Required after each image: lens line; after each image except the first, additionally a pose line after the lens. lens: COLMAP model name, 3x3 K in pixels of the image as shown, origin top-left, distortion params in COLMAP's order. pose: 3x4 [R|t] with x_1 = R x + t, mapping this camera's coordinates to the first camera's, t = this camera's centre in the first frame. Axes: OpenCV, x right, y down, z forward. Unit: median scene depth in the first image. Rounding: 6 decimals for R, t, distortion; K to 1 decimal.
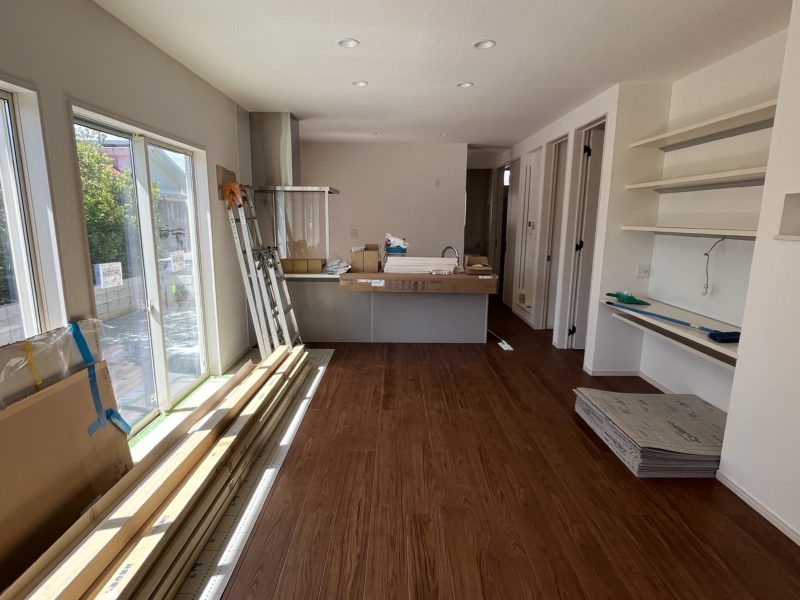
lens RADIAL K [[444.0, 0, 400.0], [0, 444.0, 300.0], [0, 0, 1]] dist [-0.006682, 0.001024]
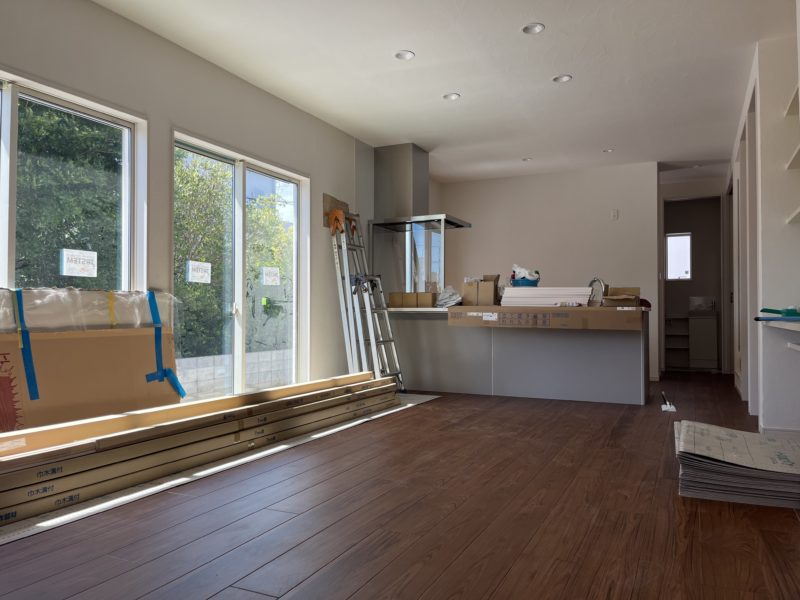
lens RADIAL K [[606.5, 0, 400.0], [0, 606.5, 300.0], [0, 0, 1]] dist [0.049812, -0.071107]
pose [[0.899834, -0.017788, -0.435870, 0.342255], [-0.071999, 0.979410, -0.188608, 0.183808], [0.430251, 0.201098, 0.880025, -0.114160]]
